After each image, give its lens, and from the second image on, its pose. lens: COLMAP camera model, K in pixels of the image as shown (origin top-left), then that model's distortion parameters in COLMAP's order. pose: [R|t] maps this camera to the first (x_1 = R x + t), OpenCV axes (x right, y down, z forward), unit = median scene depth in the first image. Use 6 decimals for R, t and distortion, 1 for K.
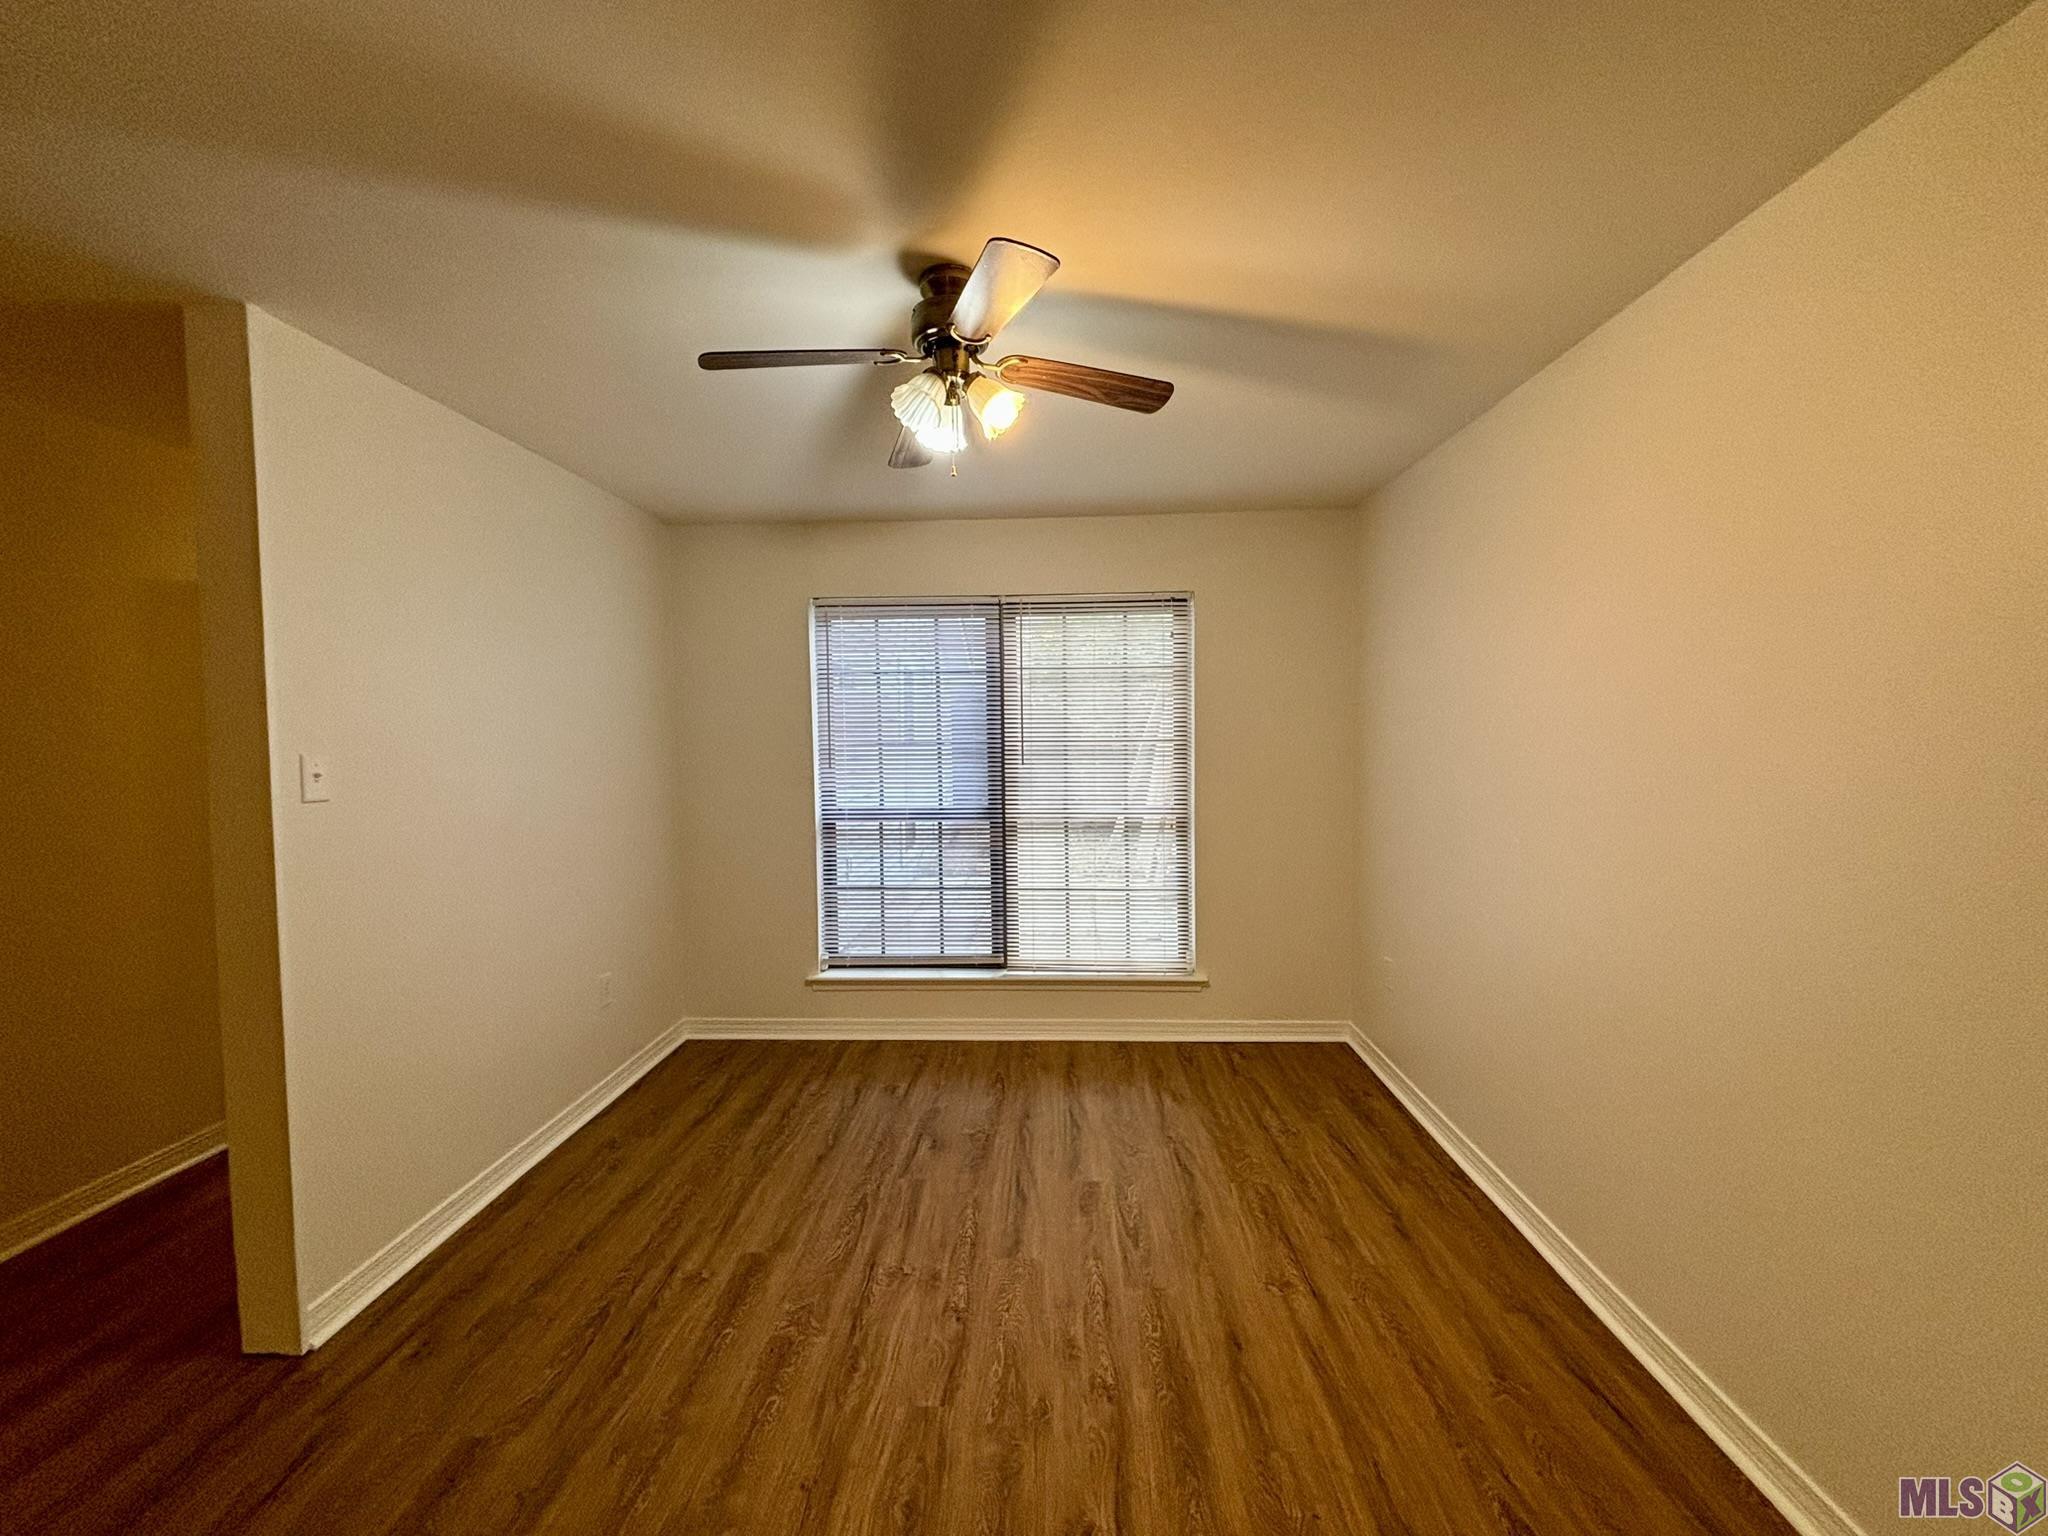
lens RADIAL K [[843.1, 0, 1023.5], [0, 843.1, 741.4], [0, 0, 1]] dist [0.018464, -0.000131]
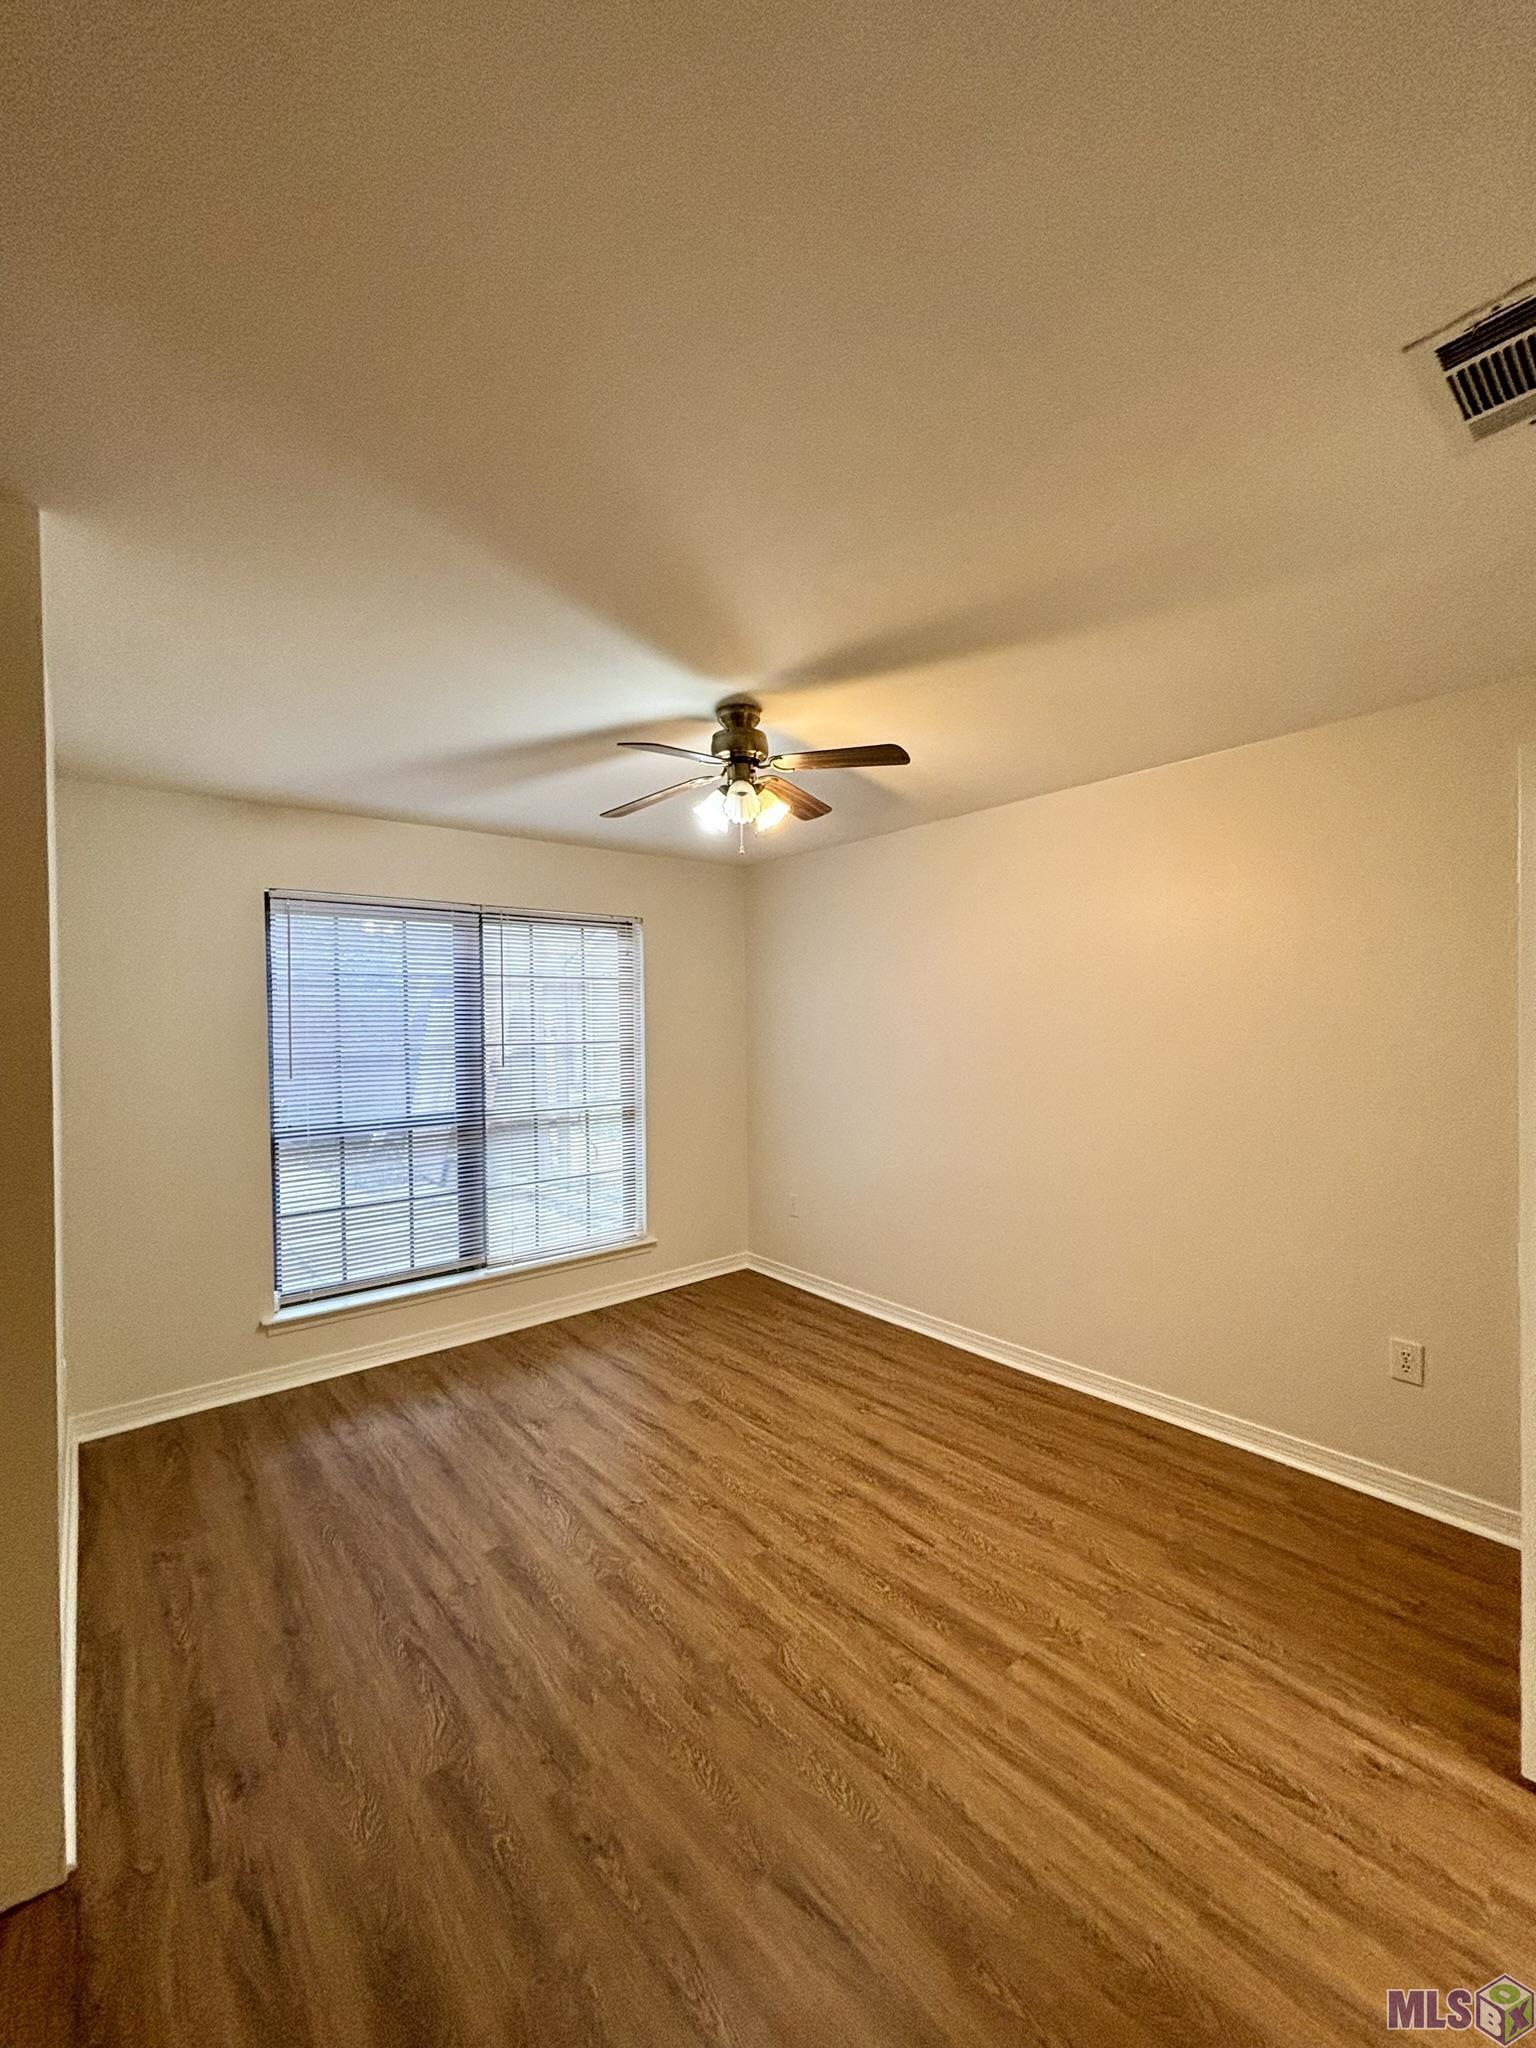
lens RADIAL K [[829.8, 0, 768.0], [0, 829.8, 1024.0], [0, 0, 1]] dist [0.016269, -0.000326]
pose [[0.746731, -0.005160, 0.665106, -0.442011], [0.020034, 0.999691, -0.014737, -0.004669], [-0.664824, 0.024330, 0.746604, 0.008413]]
